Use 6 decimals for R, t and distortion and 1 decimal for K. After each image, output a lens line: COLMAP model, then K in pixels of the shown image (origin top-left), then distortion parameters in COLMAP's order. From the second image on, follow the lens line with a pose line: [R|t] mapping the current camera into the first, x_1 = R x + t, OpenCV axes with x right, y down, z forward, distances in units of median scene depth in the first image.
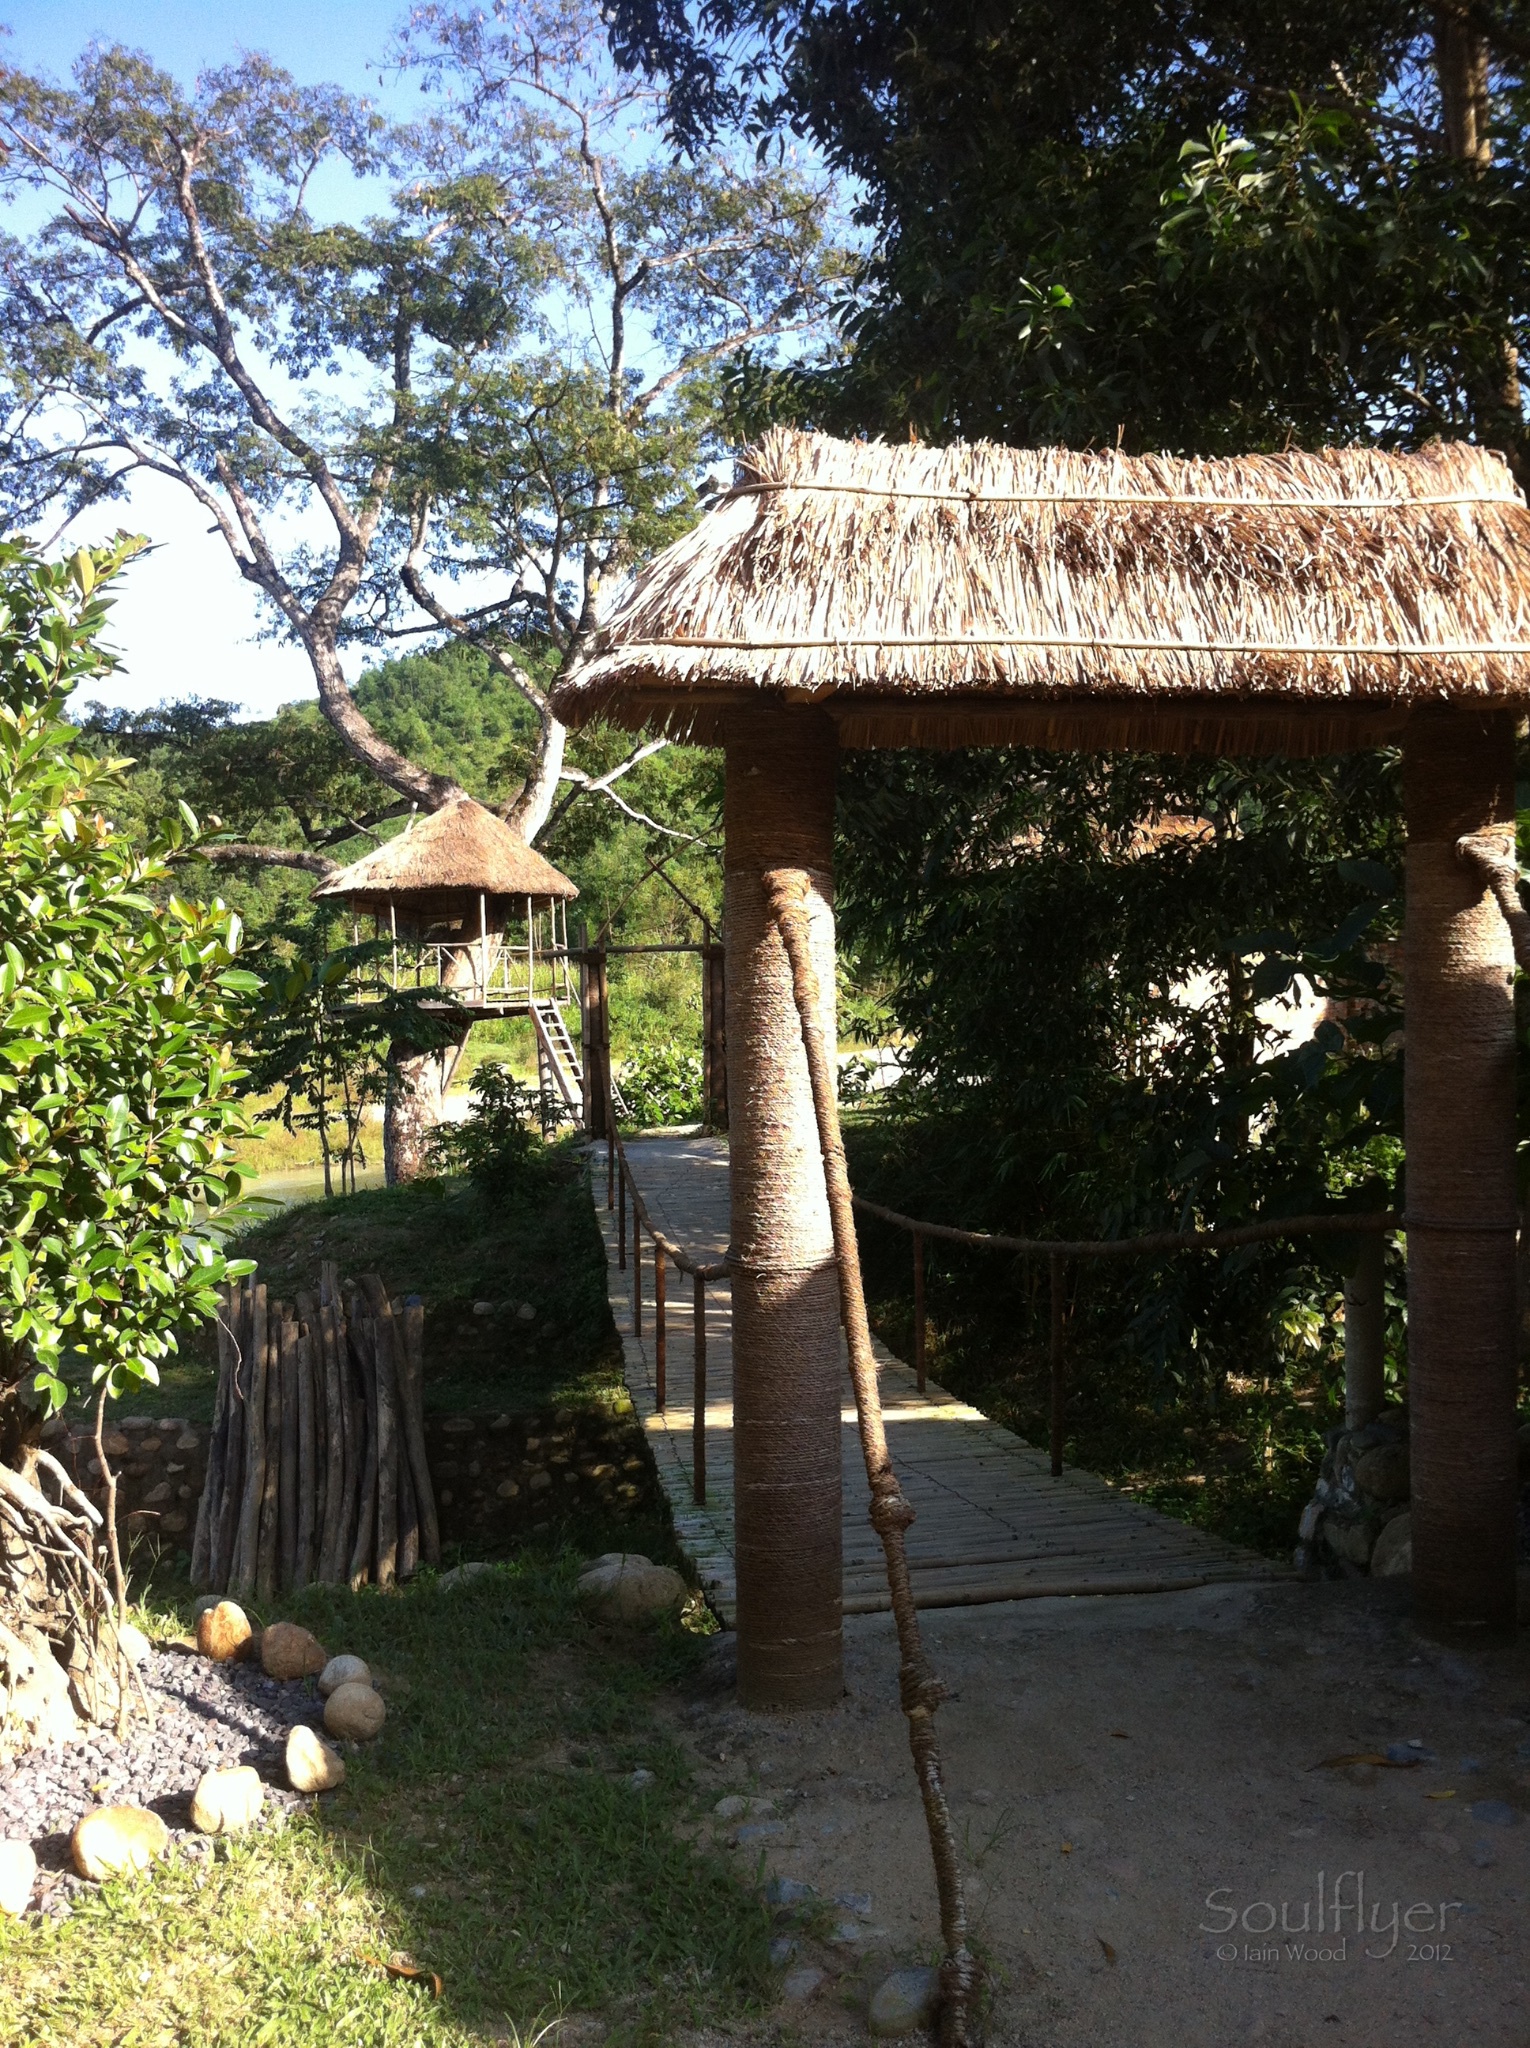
lens RADIAL K [[2057.3, 0, 758.0], [0, 2057.3, 1019.8], [0, 0, 1]] dist [-0.008203, 0.000000]
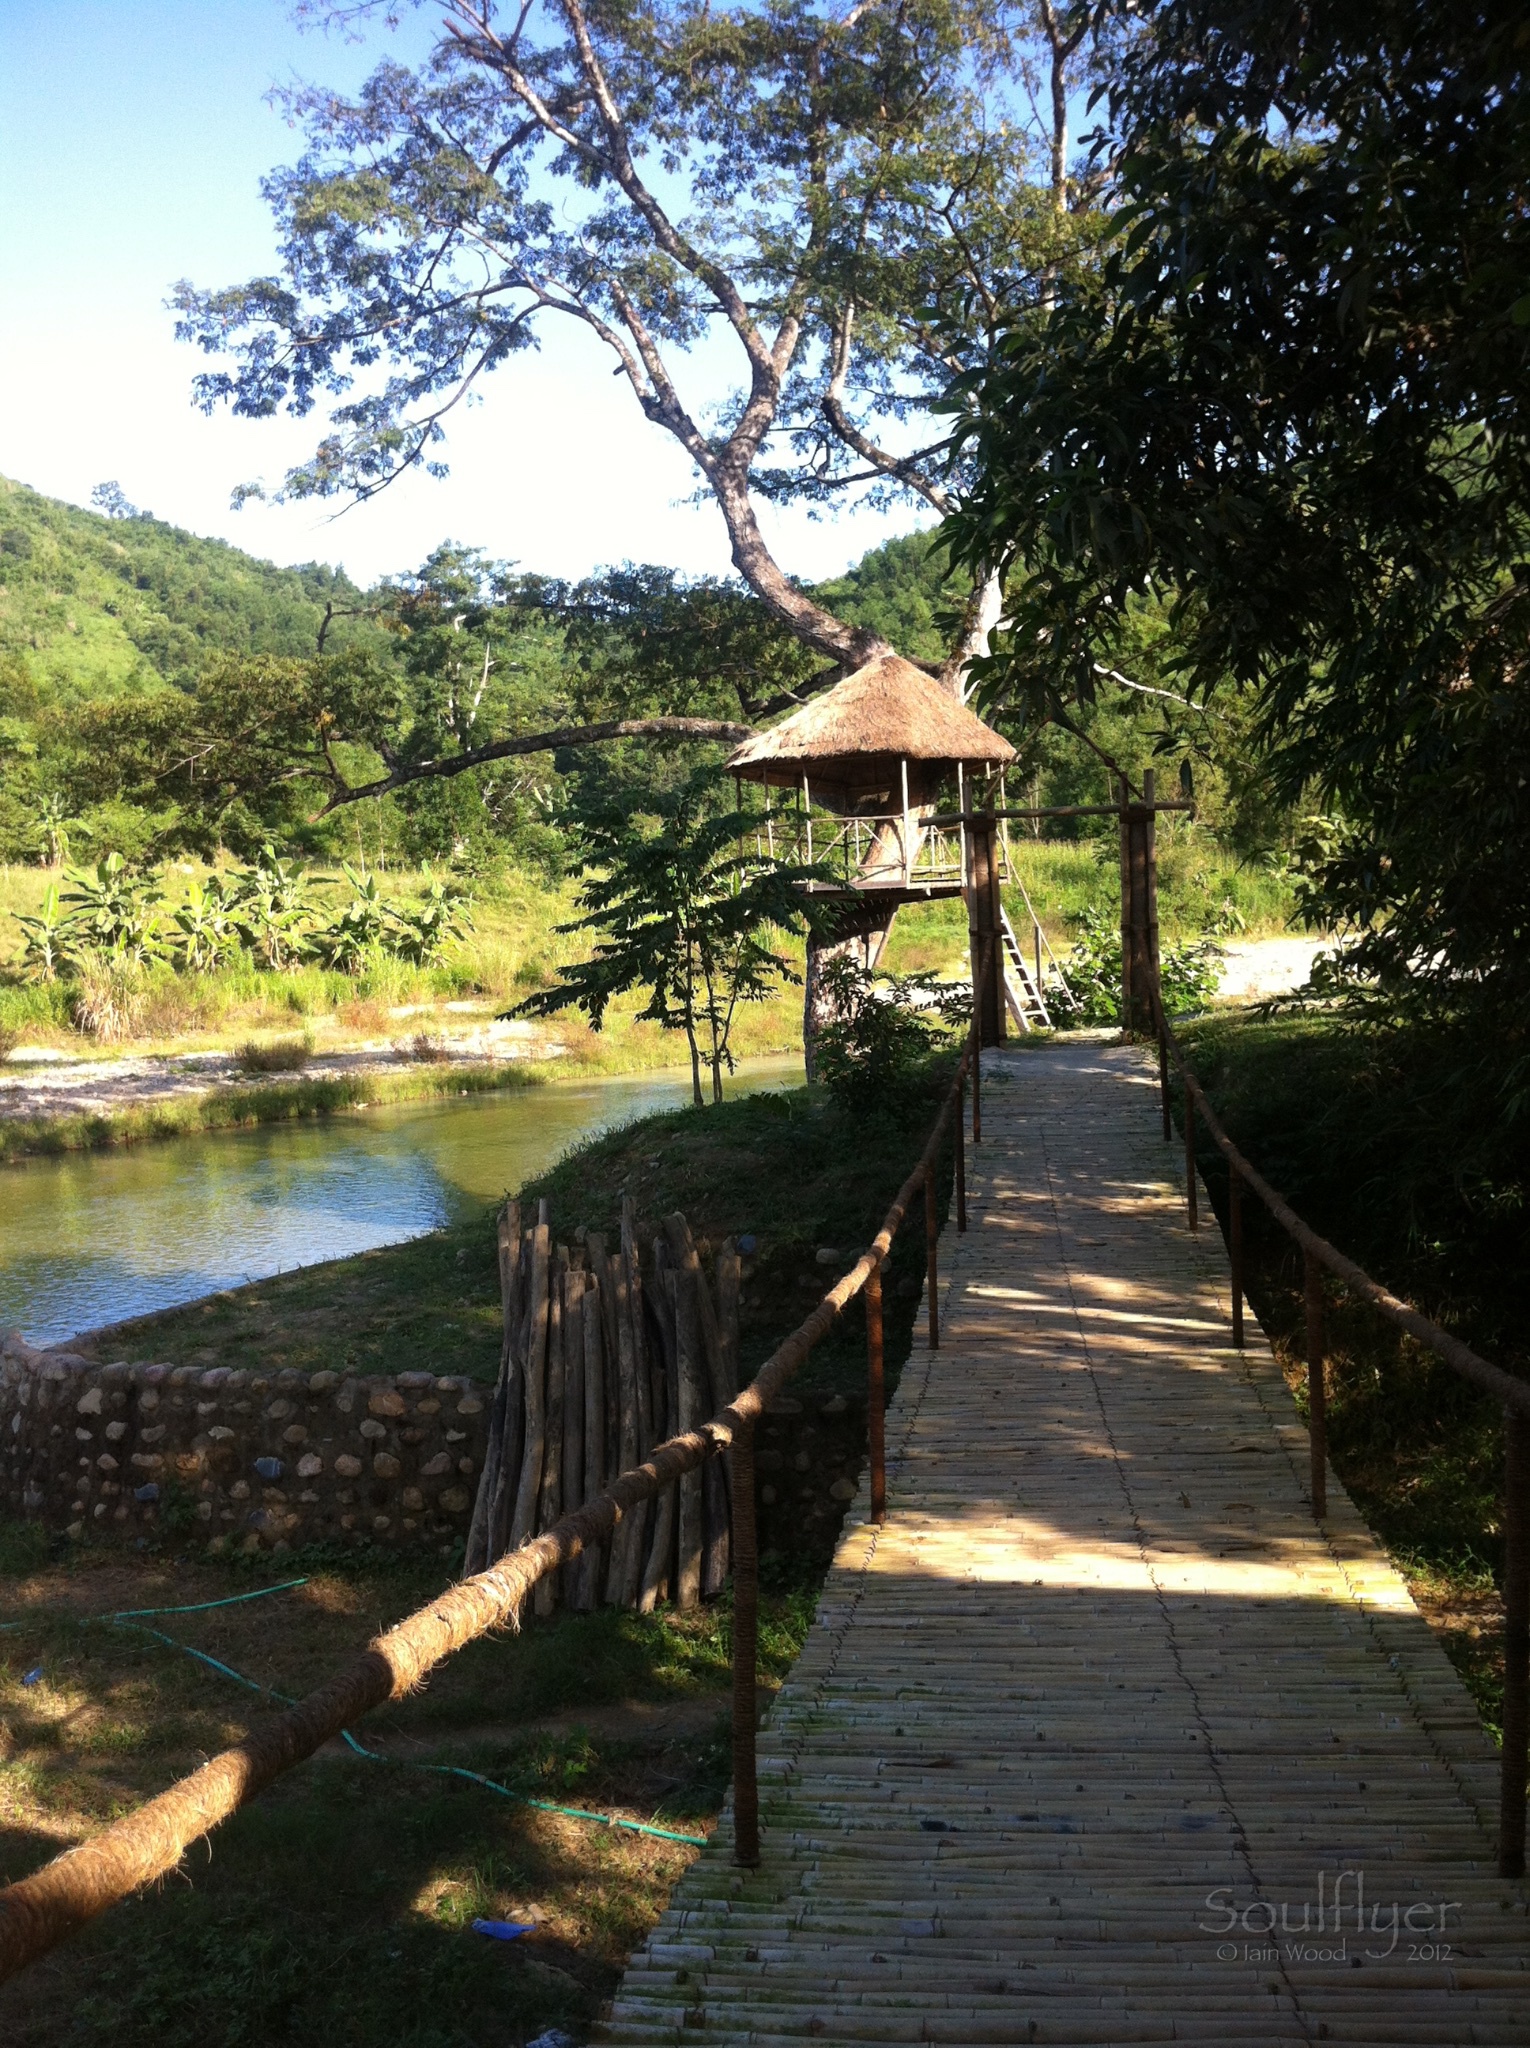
lens RADIAL K [[2057.3, 0, 715.1], [0, 2057.3, 968.4], [0, 0, 1]] dist [-0.008203, 0.000000]
pose [[0.963717, 0.002485, -0.266916, 0.022908], [0.006132, 0.999487, 0.031445, 0.000260], [0.266857, -0.031940, 0.963207, 0.117729]]
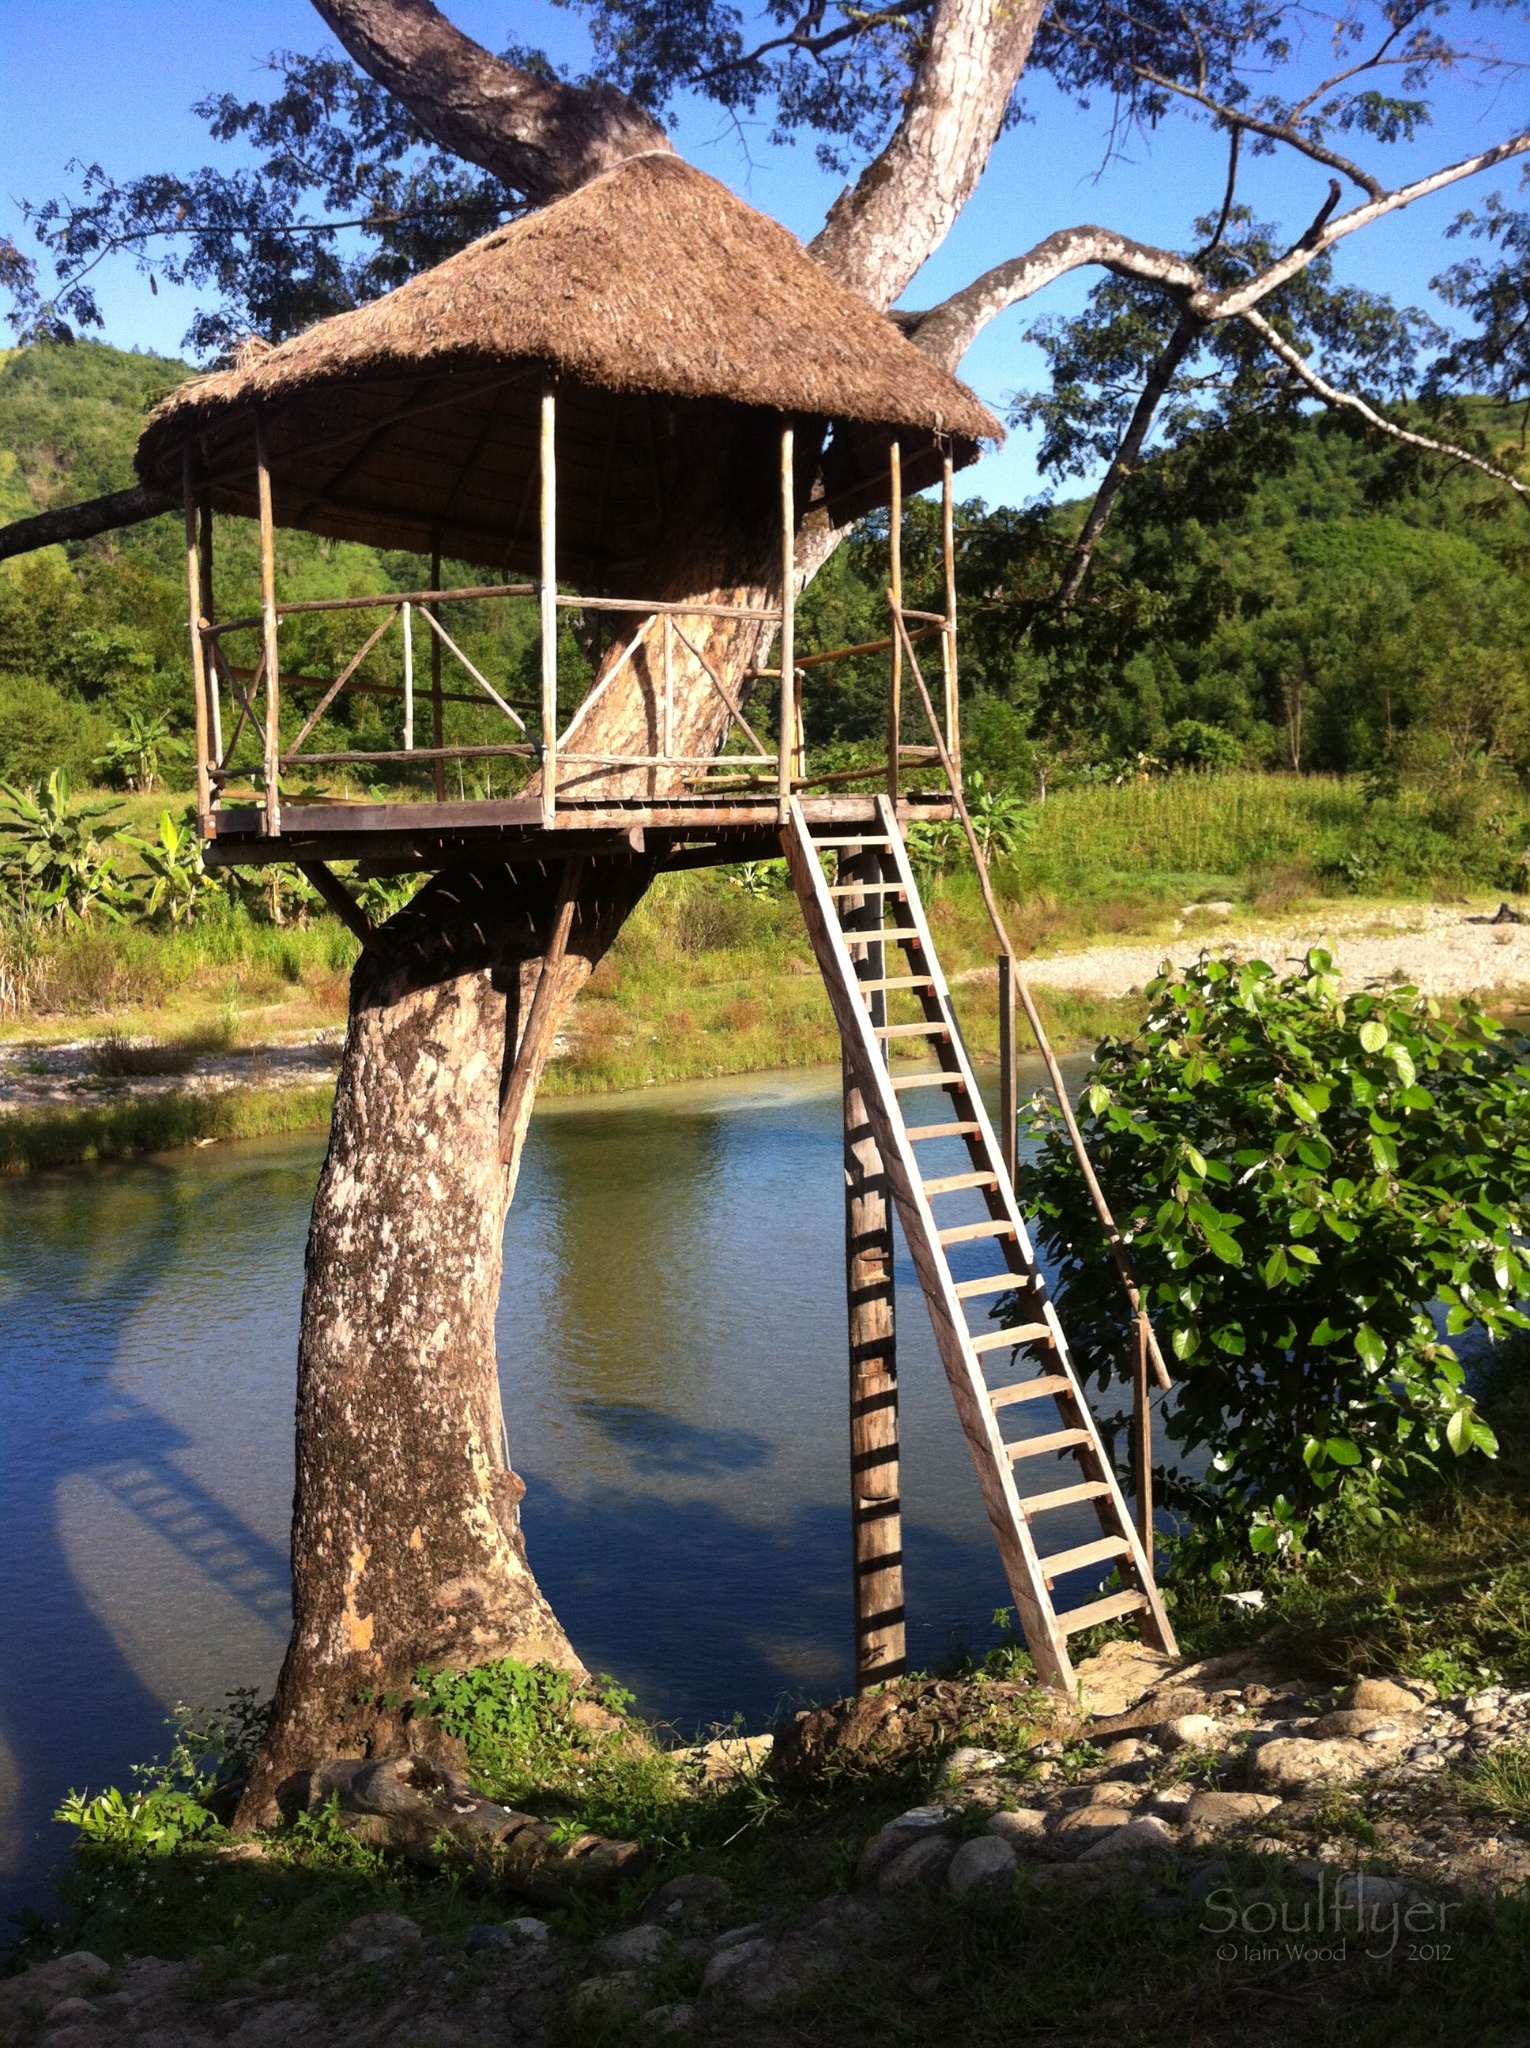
lens RADIAL K [[2057.3, 0, 759.2], [0, 2057.3, 1034.6], [0, 0, 1]] dist [-0.008203, 0.000000]
pose [[0.929374, 0.040418, -0.366921, -0.008457], [-0.006269, 0.995573, 0.093787, -0.004064], [0.369087, -0.084863, 0.925512, 0.718926]]
